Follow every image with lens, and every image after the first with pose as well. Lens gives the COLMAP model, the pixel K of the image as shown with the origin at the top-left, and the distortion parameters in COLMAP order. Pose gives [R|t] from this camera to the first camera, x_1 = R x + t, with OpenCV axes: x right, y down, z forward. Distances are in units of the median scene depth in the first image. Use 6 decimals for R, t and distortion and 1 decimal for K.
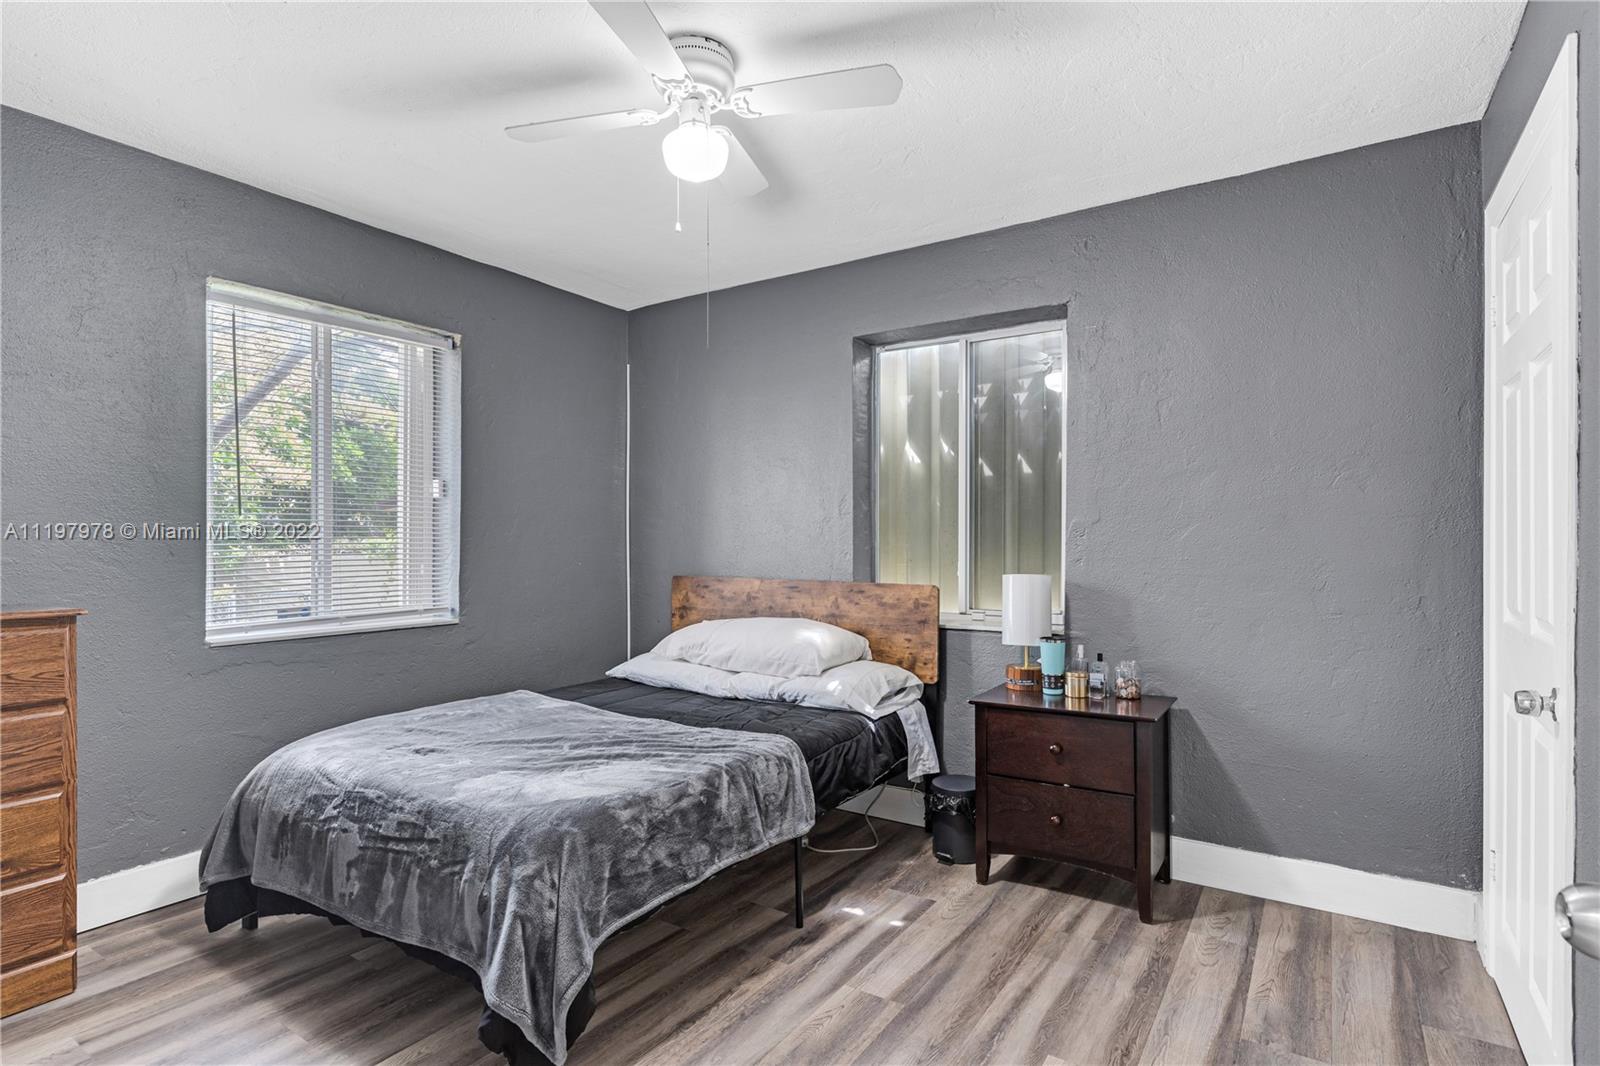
lens RADIAL K [[771.9, 0, 800.0], [0, 771.9, 533.0], [0, 0, 1]] dist [0.002593, 0.000632]
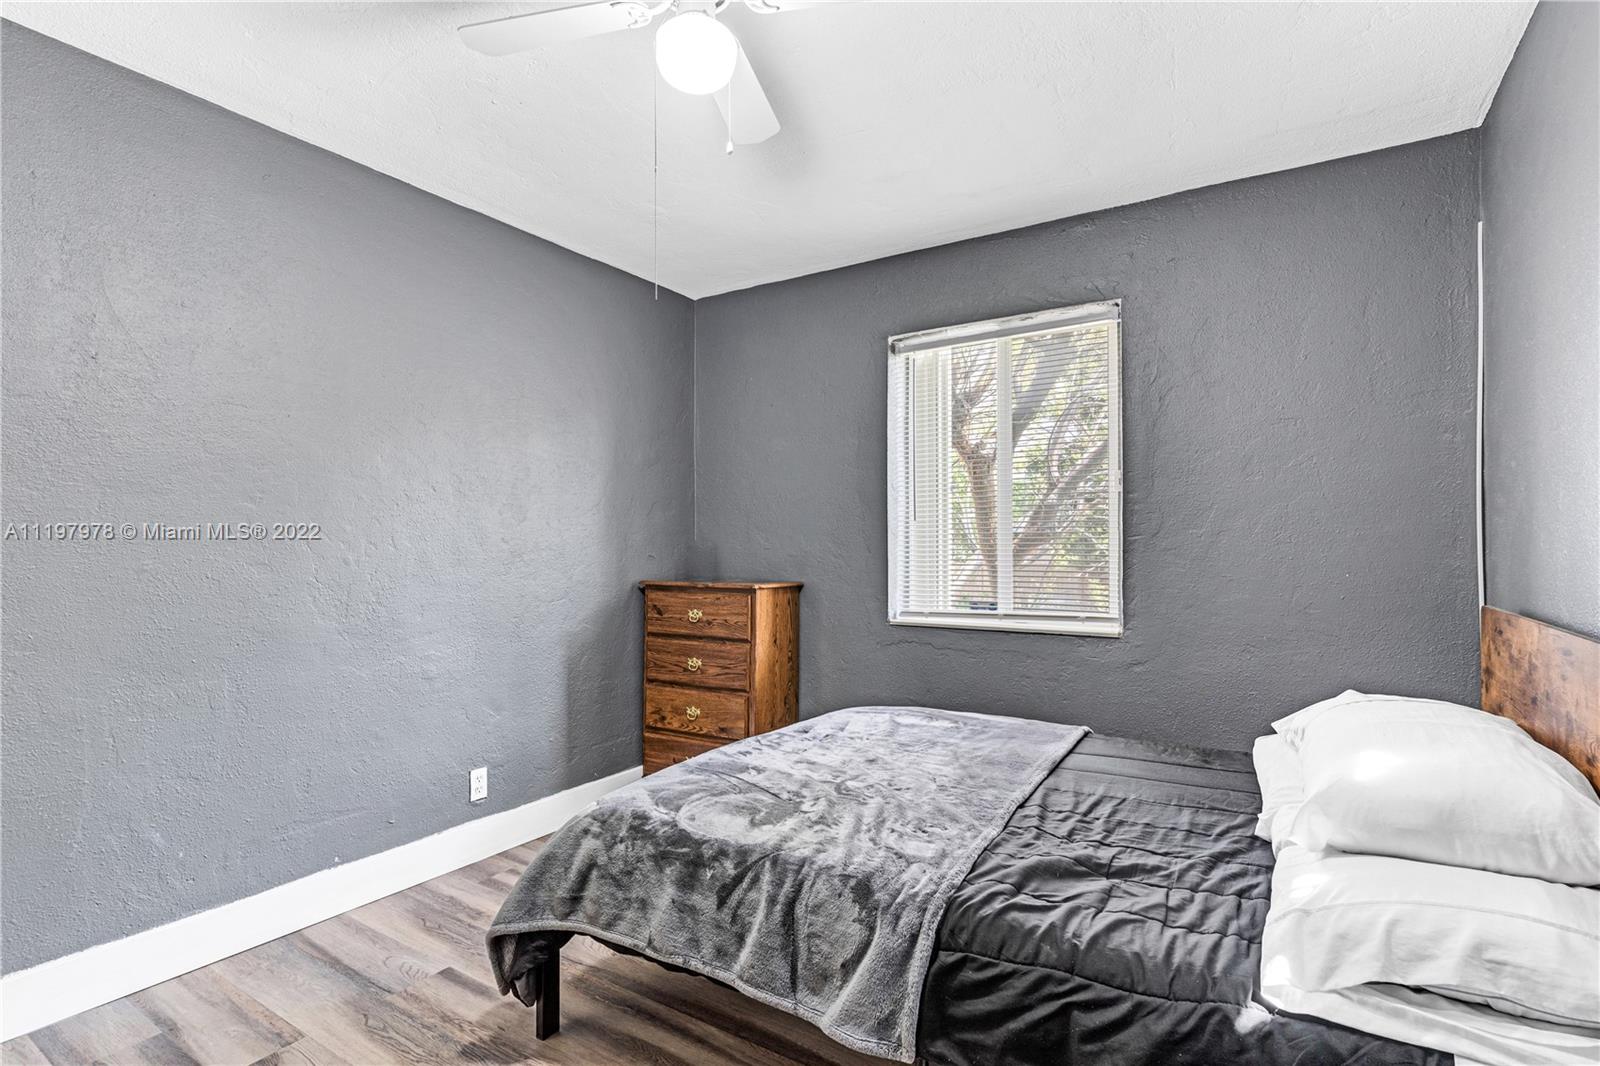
lens RADIAL K [[771.9, 0, 800.0], [0, 771.9, 533.0], [0, 0, 1]] dist [0.002593, 0.000632]
pose [[0.021303, -0.014666, -0.999665, 0.480005], [0.015949, 0.999770, -0.014328, 0.012134], [0.999646, -0.015639, 0.021532, 0.782333]]
